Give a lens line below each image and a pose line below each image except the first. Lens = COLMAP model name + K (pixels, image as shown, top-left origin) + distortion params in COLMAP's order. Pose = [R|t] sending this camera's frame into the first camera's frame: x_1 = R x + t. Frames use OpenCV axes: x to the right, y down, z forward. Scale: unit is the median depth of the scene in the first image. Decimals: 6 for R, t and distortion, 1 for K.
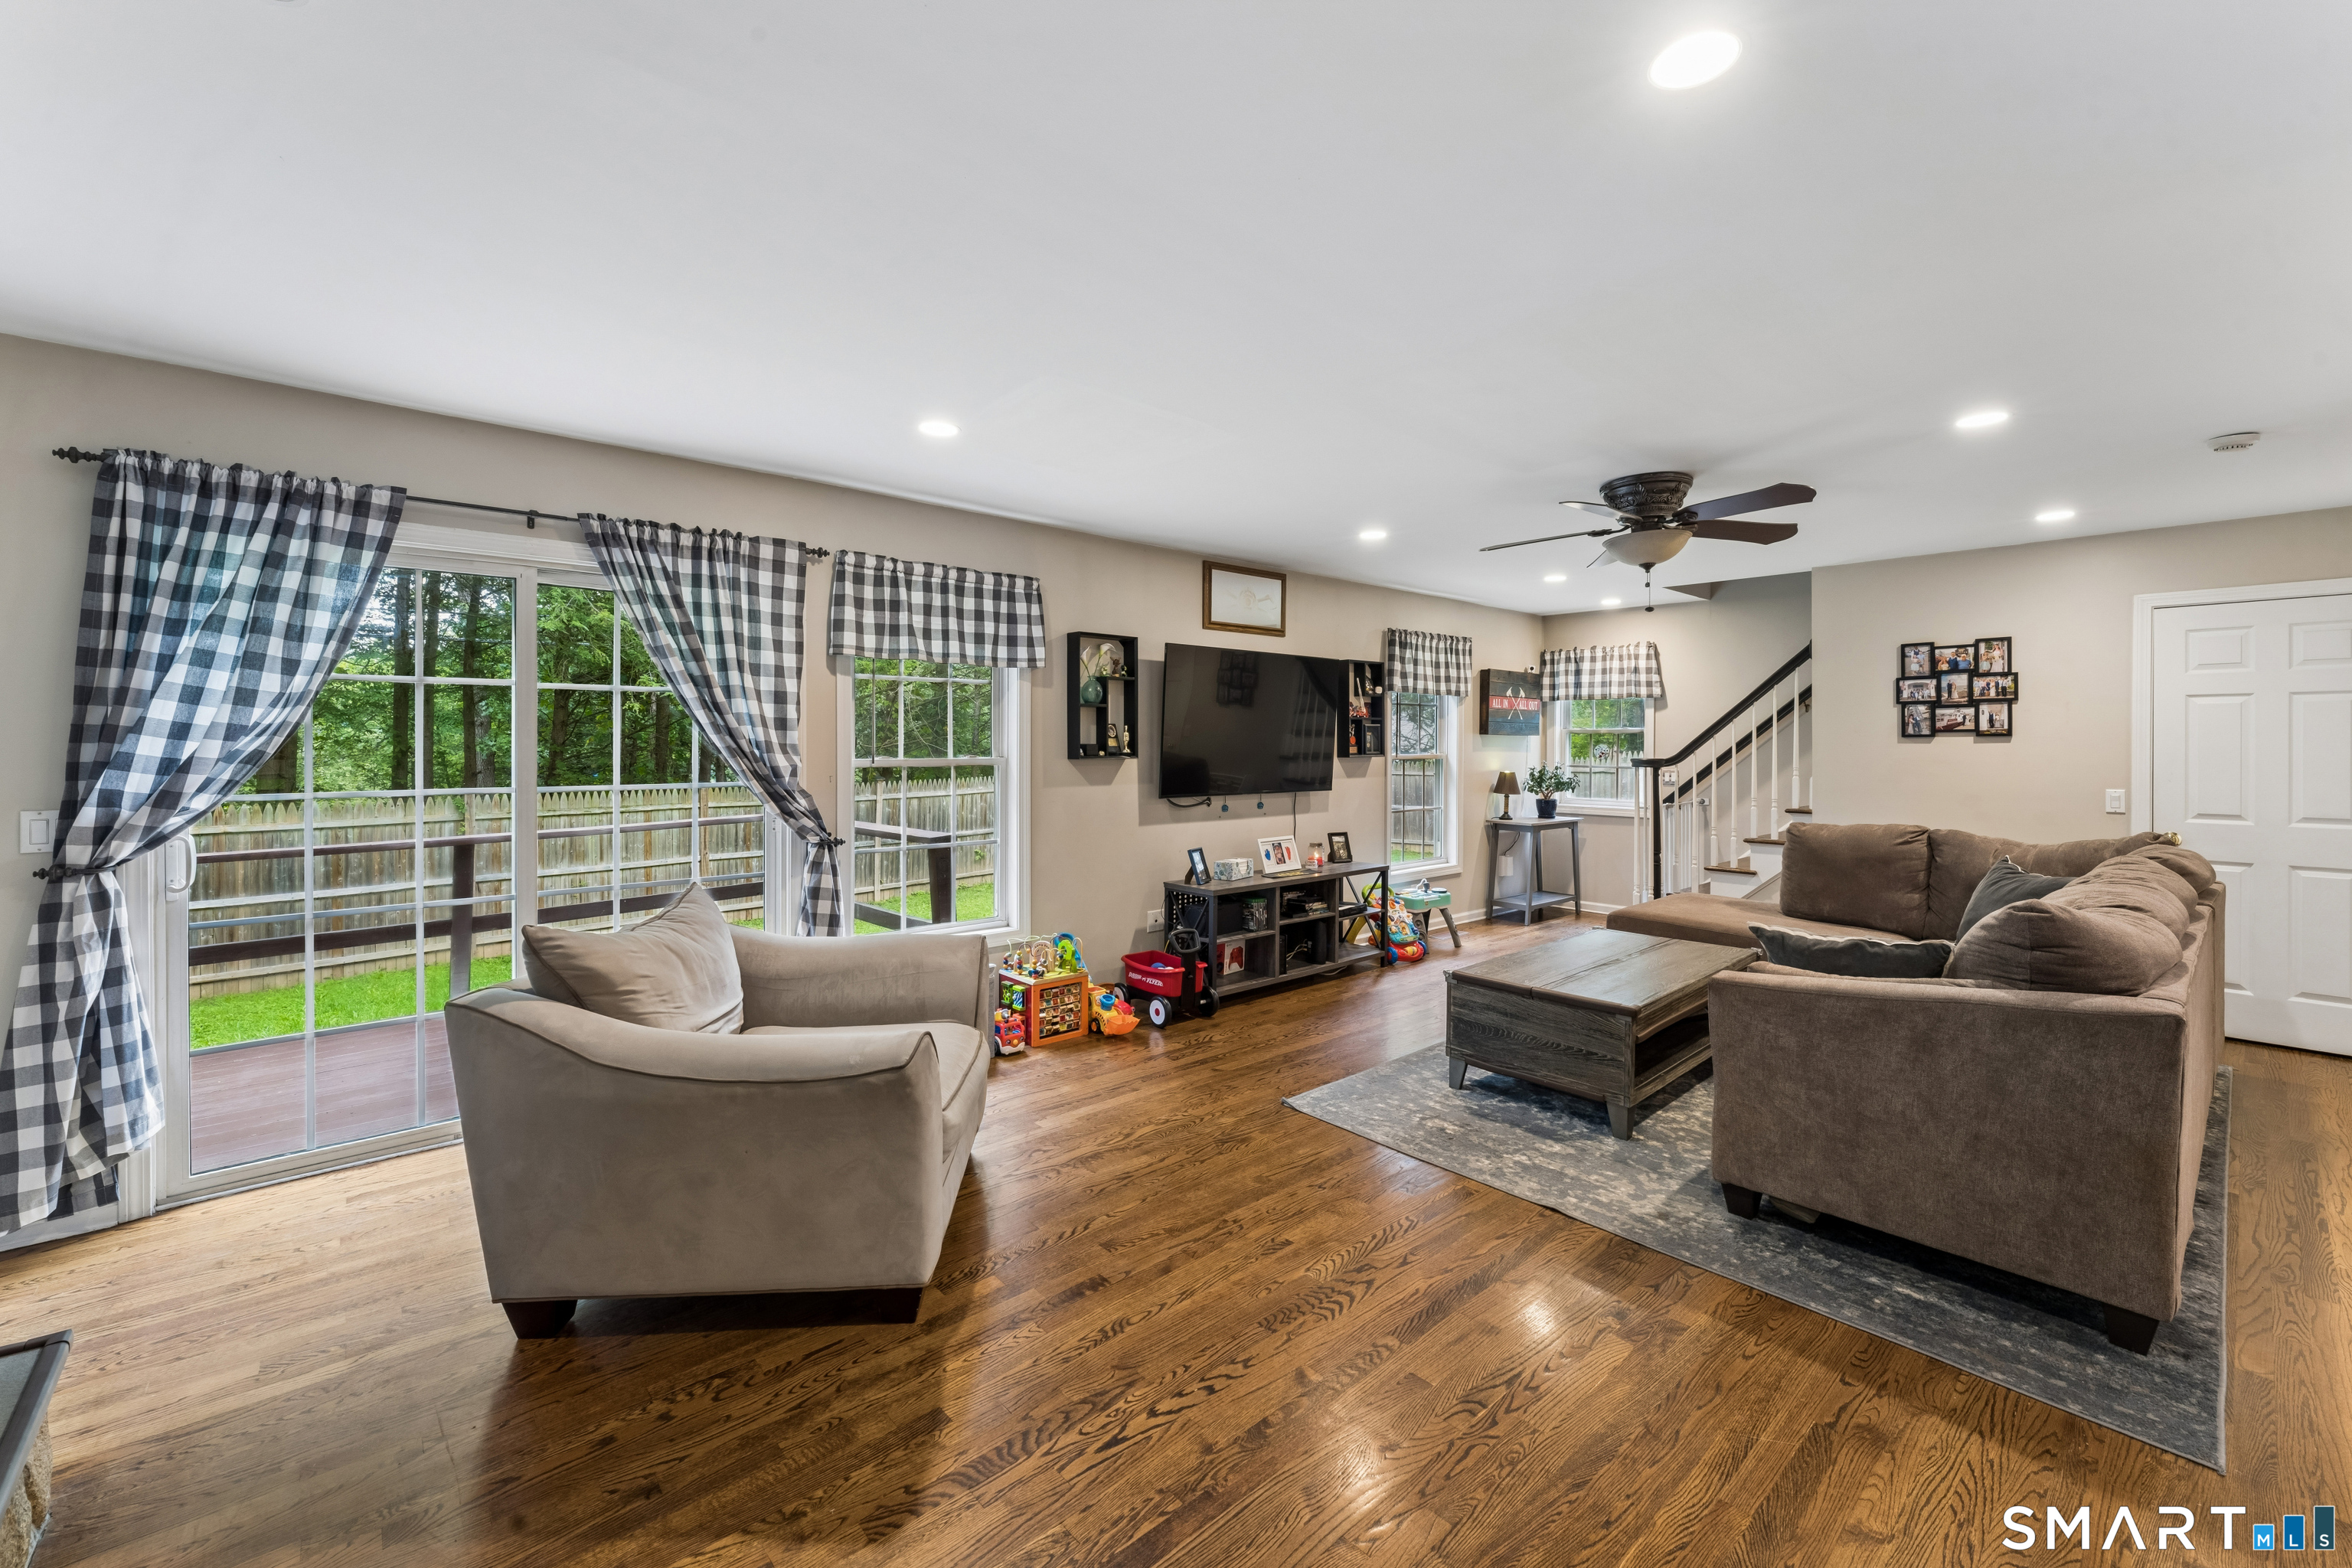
lens RADIAL K [[956.4, 0, 1180.5], [0, 956.4, 742.6], [0, 0, 1]] dist [-0.001104, 0.000192]
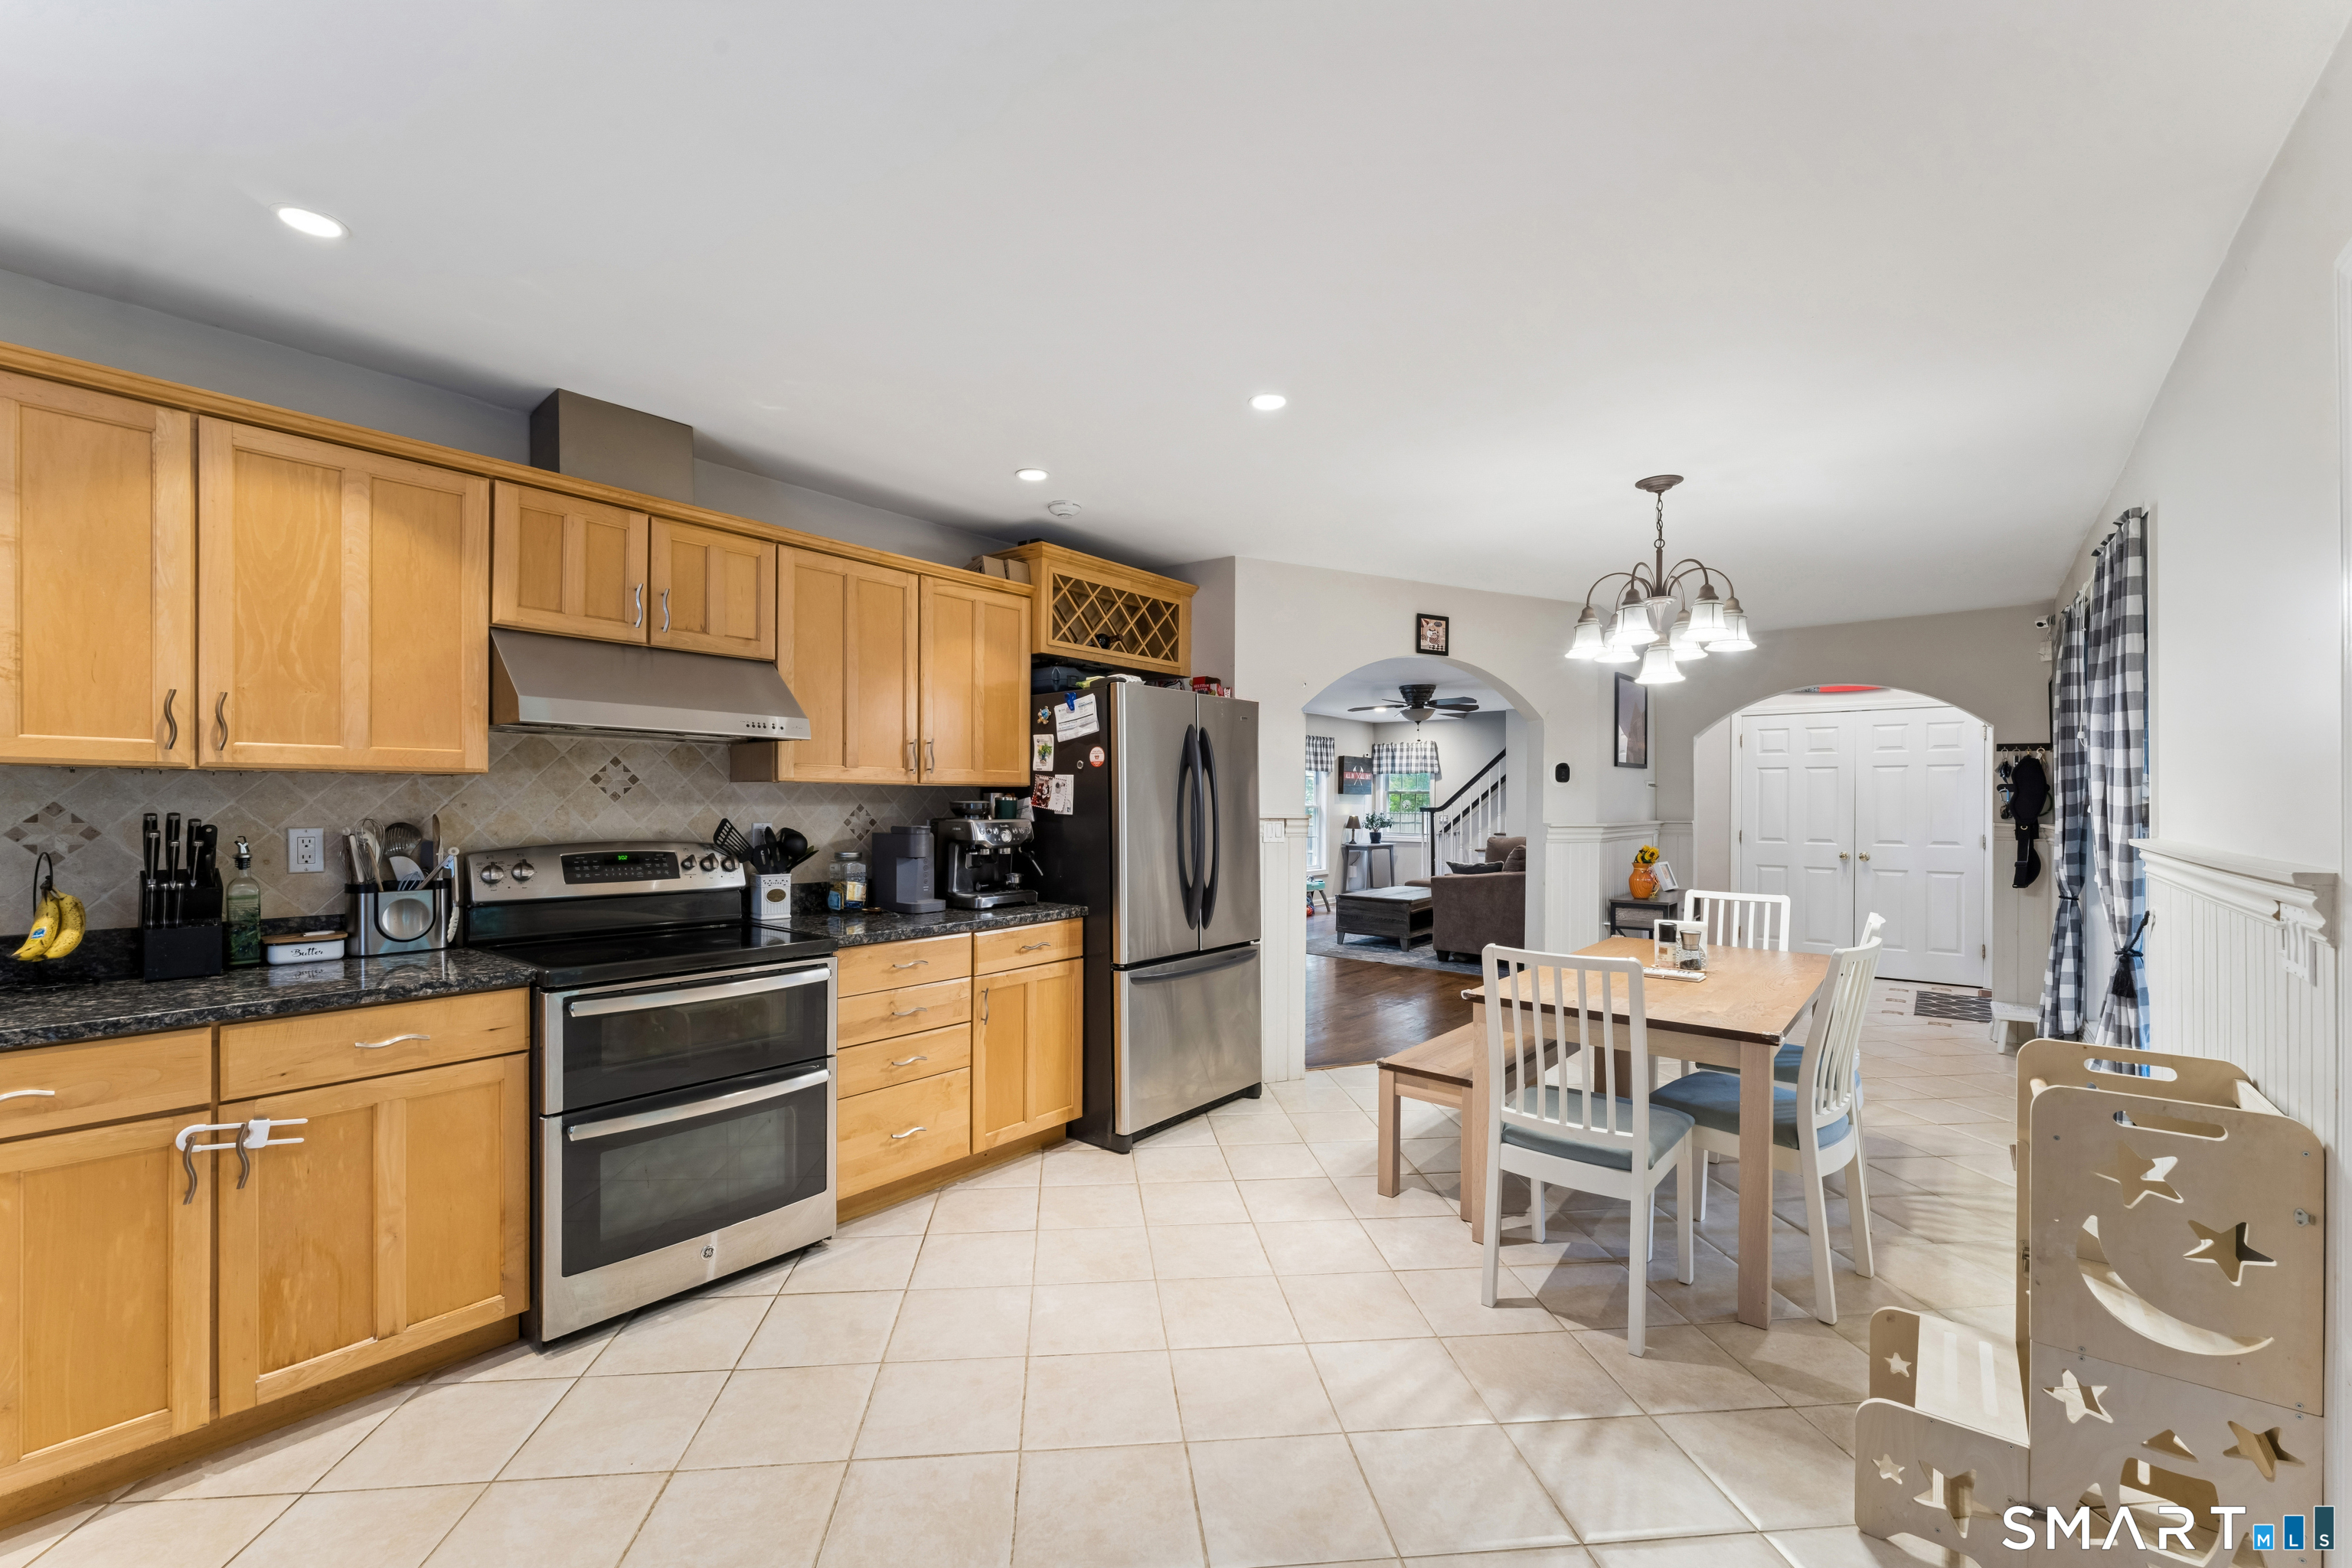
lens RADIAL K [[956.4, 0, 1166.3], [0, 956.4, 795.6], [0, 0, 1]] dist [-0.001104, 0.000192]
pose [[0.988274, 0.004505, 0.152624, -0.349126], [-0.003500, 0.999970, -0.006851, 0.009952], [-0.152650, 0.006237, 0.988261, -0.889791]]
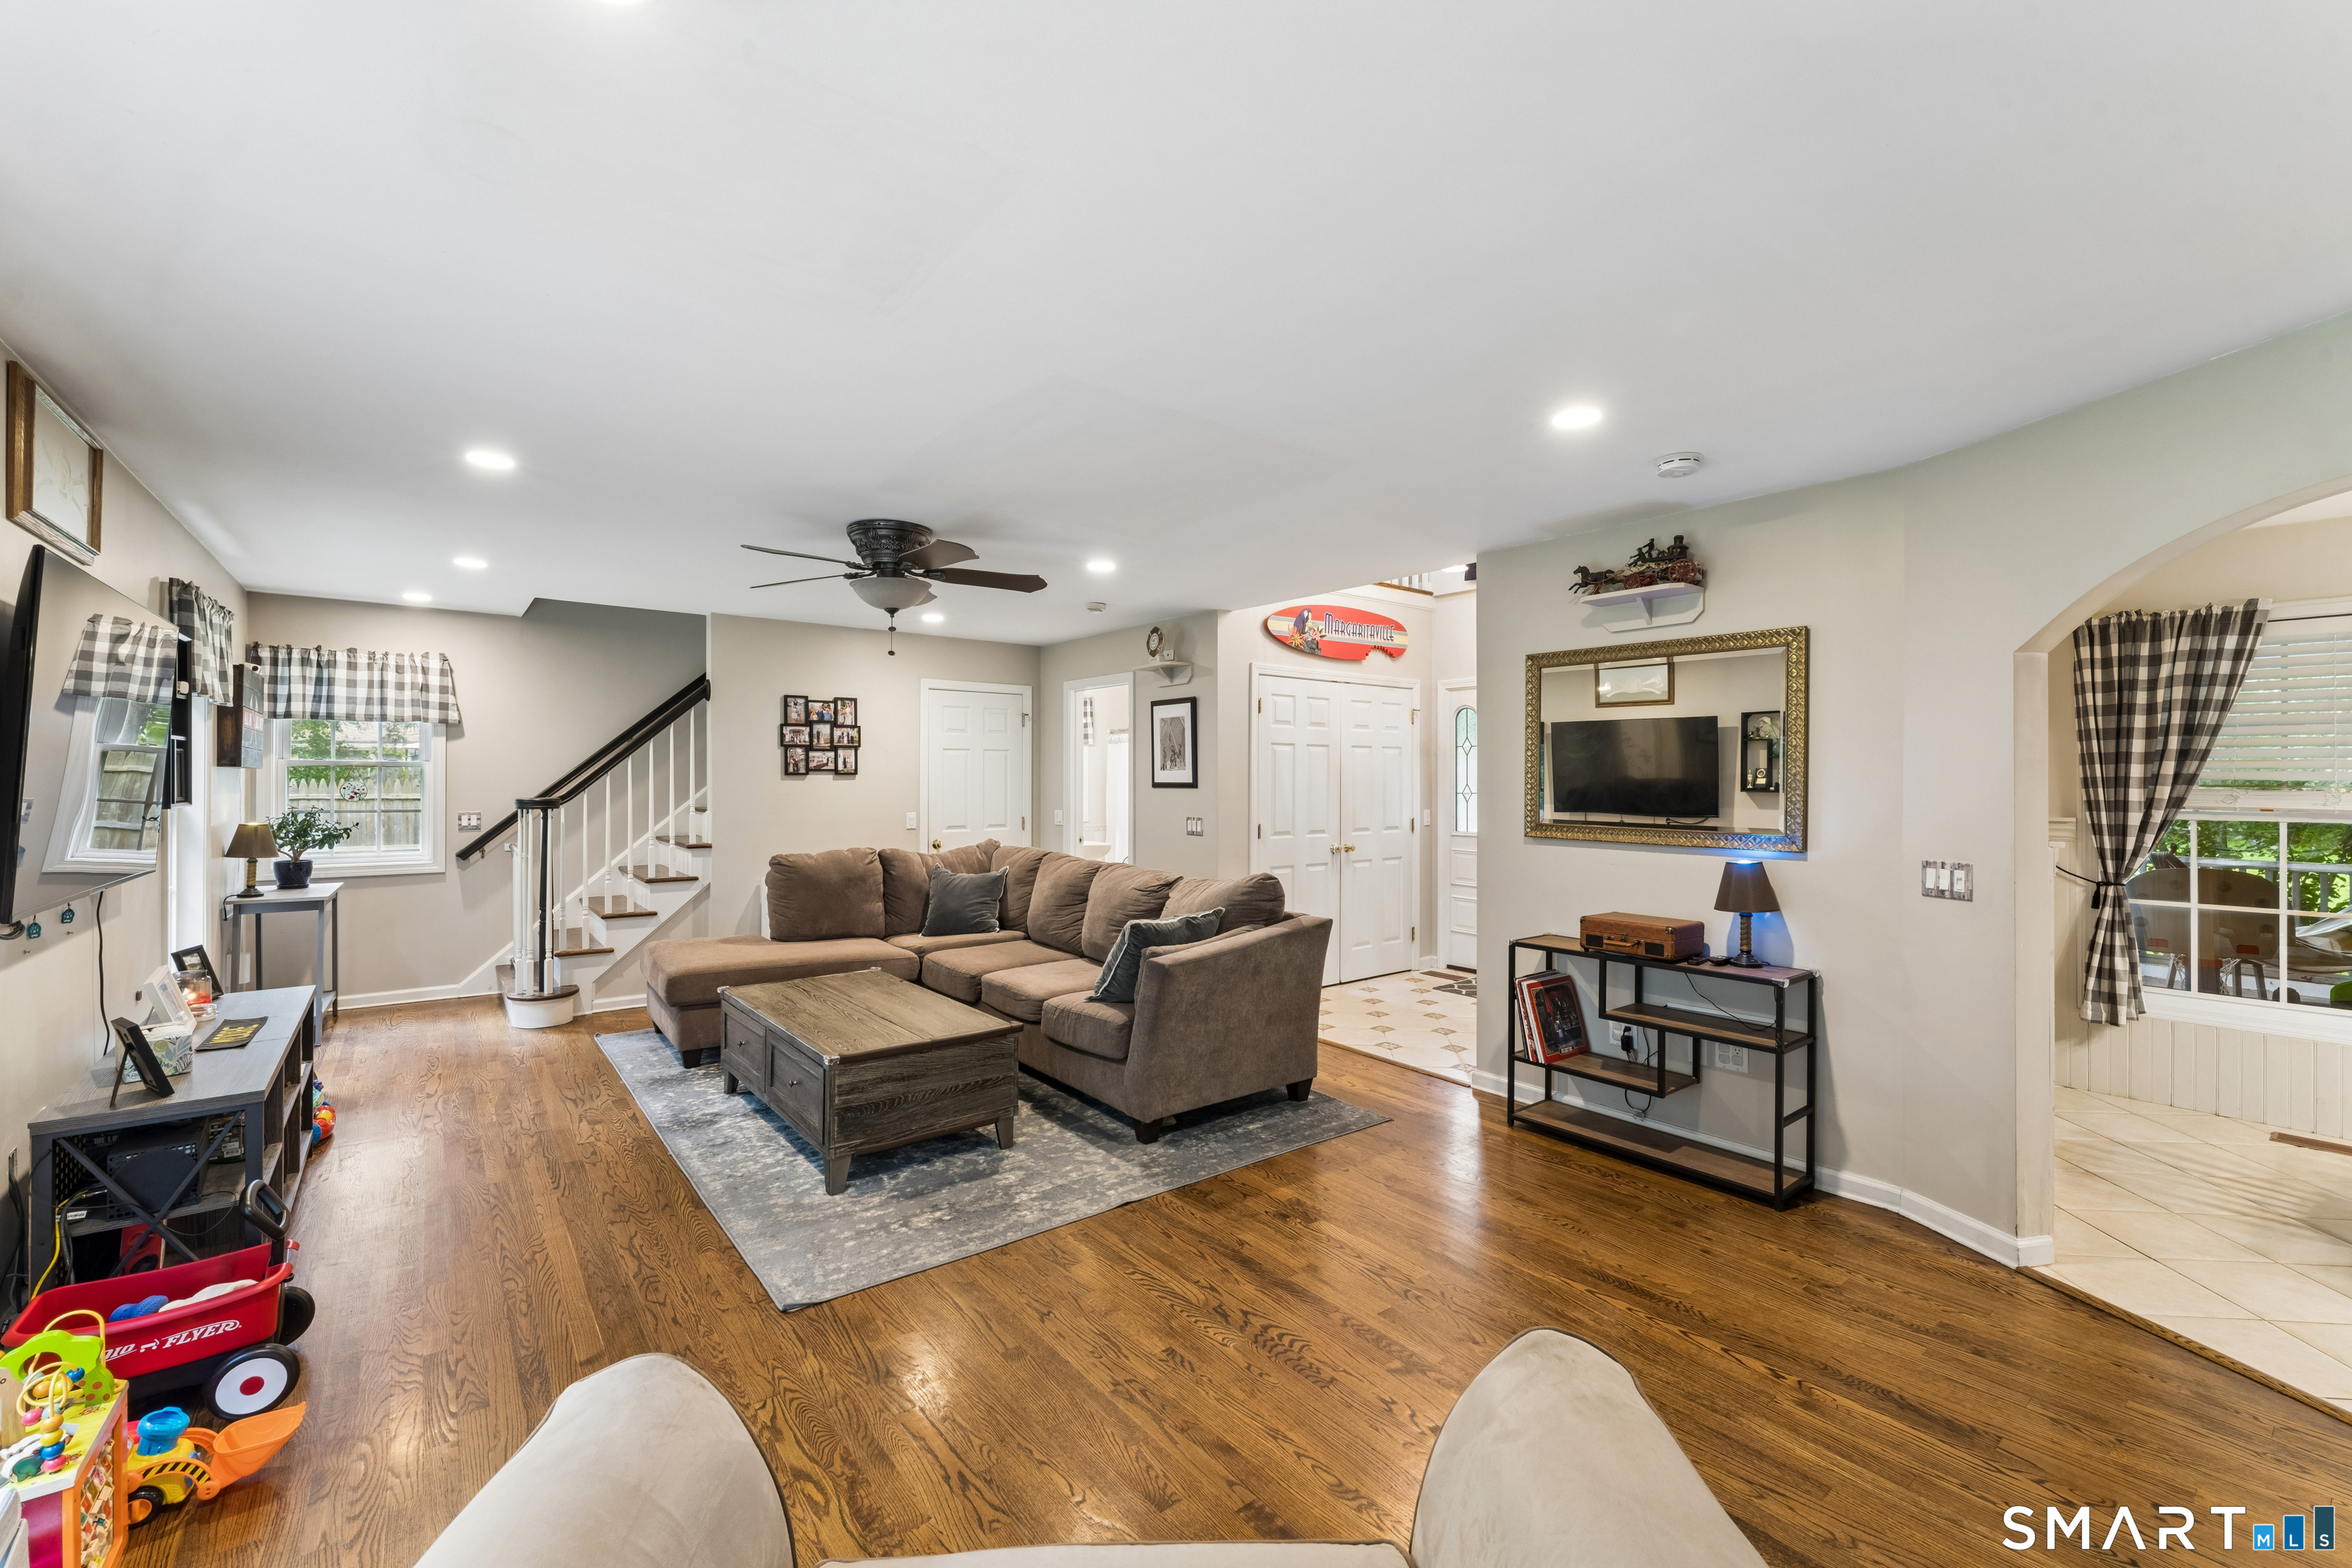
lens RADIAL K [[956.4, 0, 1170.5], [0, 956.4, 776.9], [0, 0, 1]] dist [-0.001104, 0.000192]
pose [[0.066900, 0.000869, 0.997759, -0.385673], [-0.002997, 0.999995, -0.000670, -0.004261], [-0.997755, -0.002946, 0.066902, 0.470413]]
